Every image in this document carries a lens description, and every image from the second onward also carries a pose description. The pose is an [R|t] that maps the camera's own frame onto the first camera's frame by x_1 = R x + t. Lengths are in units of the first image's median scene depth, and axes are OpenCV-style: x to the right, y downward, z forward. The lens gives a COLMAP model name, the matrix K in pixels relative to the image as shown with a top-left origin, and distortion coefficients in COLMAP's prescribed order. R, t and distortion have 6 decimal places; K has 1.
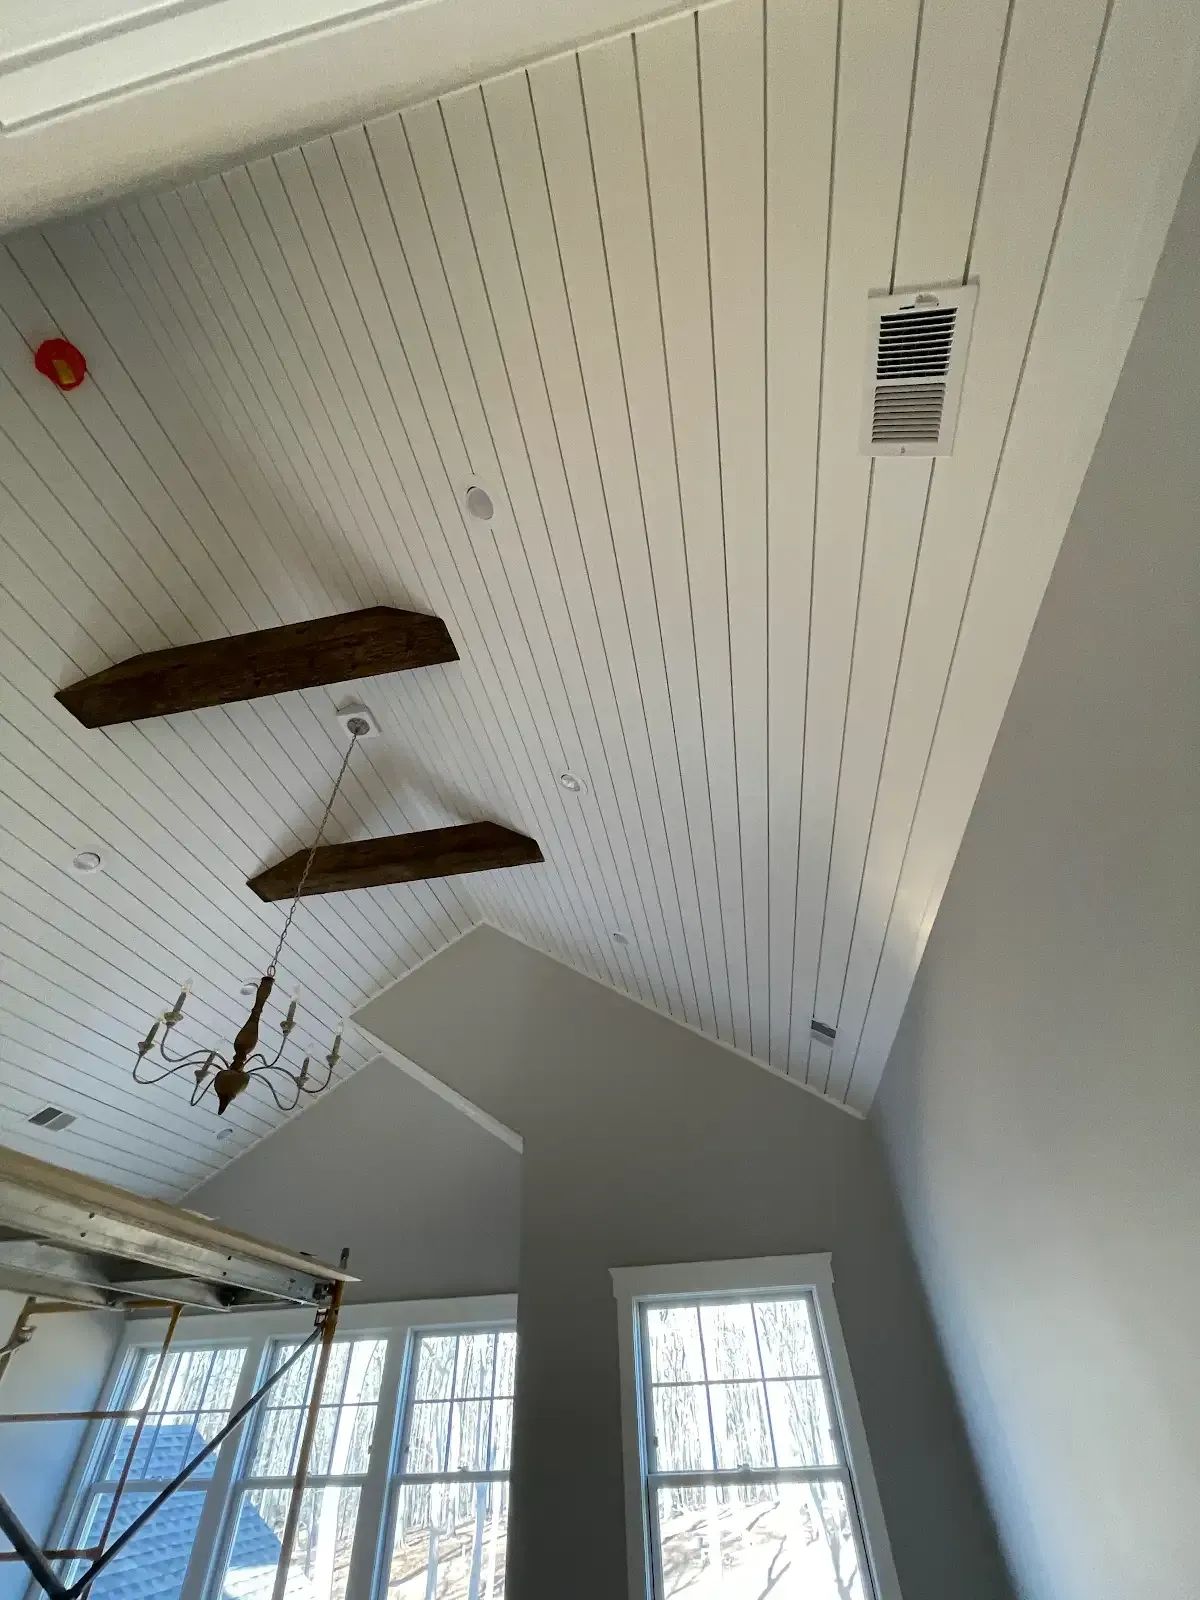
lens RADIAL K [[642.5, 0, 603.0], [0, 642.5, 793.7], [0, 0, 1]] dist [0.000130, -0.000006]
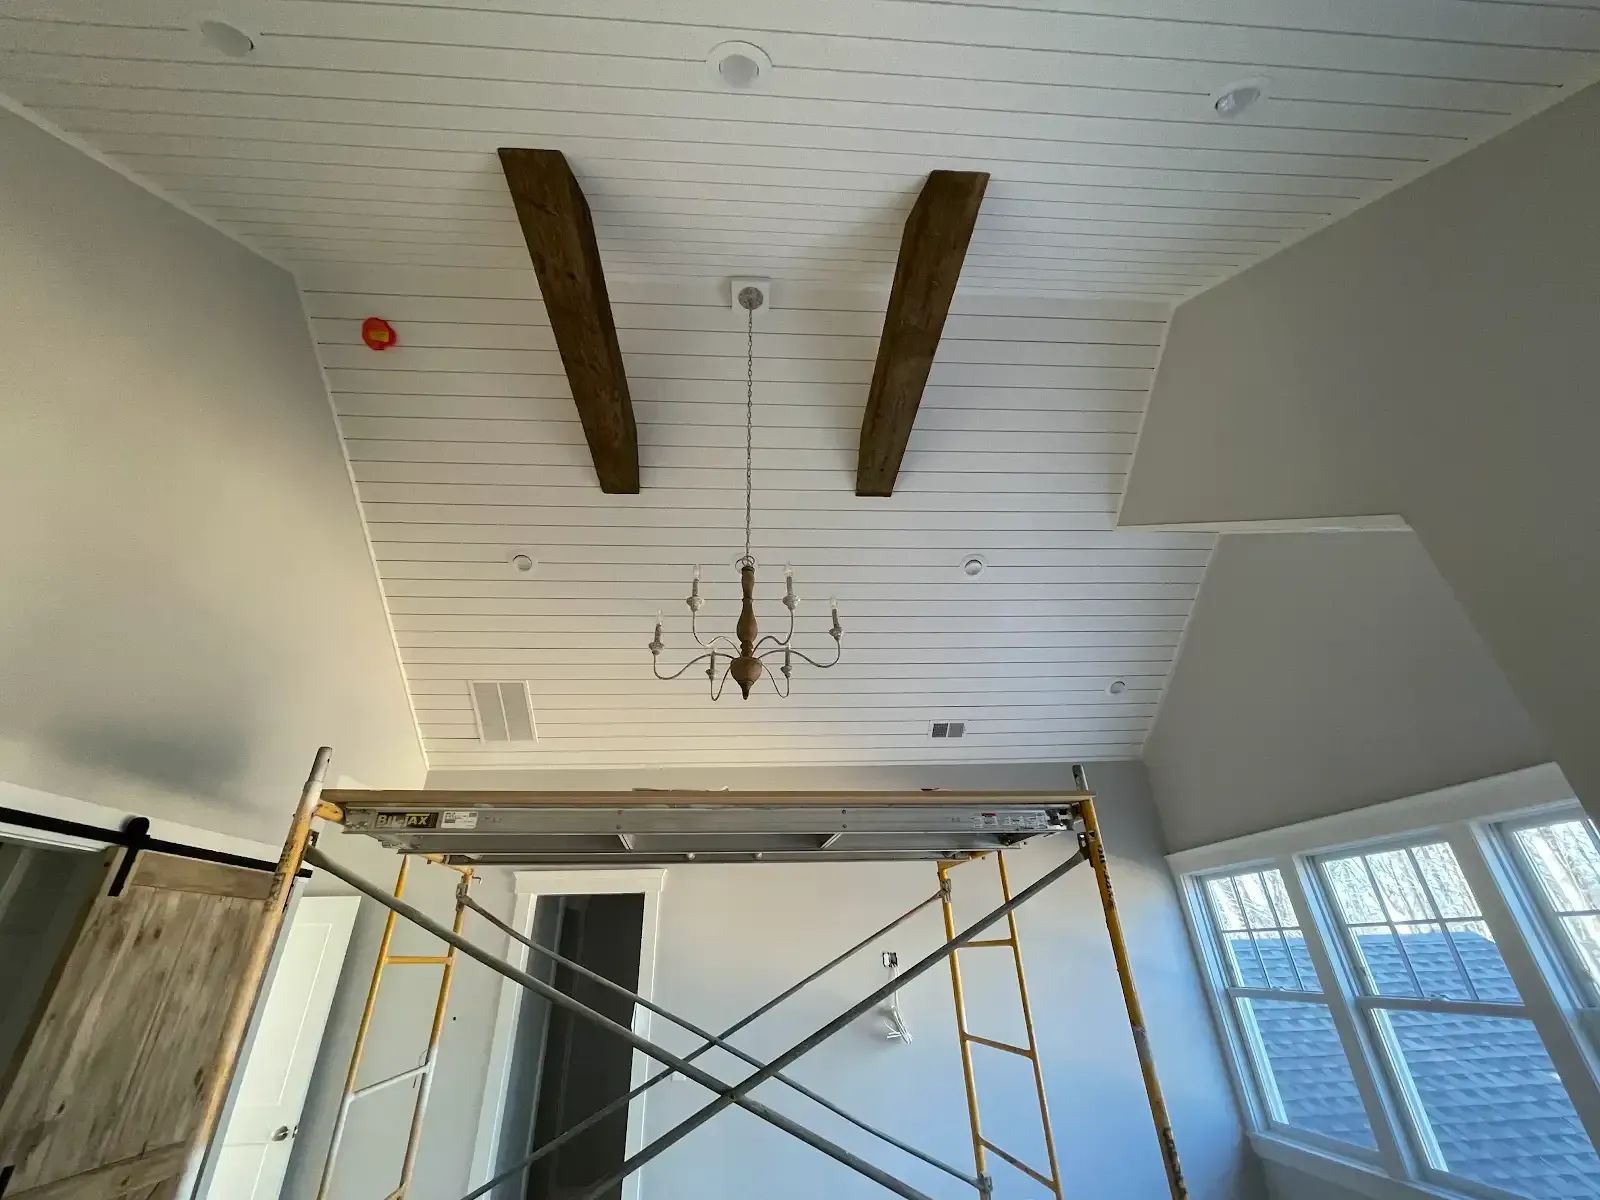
lens RADIAL K [[642.5, 0, 794.6], [0, 642.5, 596.6], [0, 0, 1]] dist [0.000130, -0.000006]
pose [[0.245882, -0.450053, -0.858484, 0.185342], [0.685733, 0.706726, -0.174092, 0.350418], [0.685064, -0.545884, 0.482388, 0.383124]]
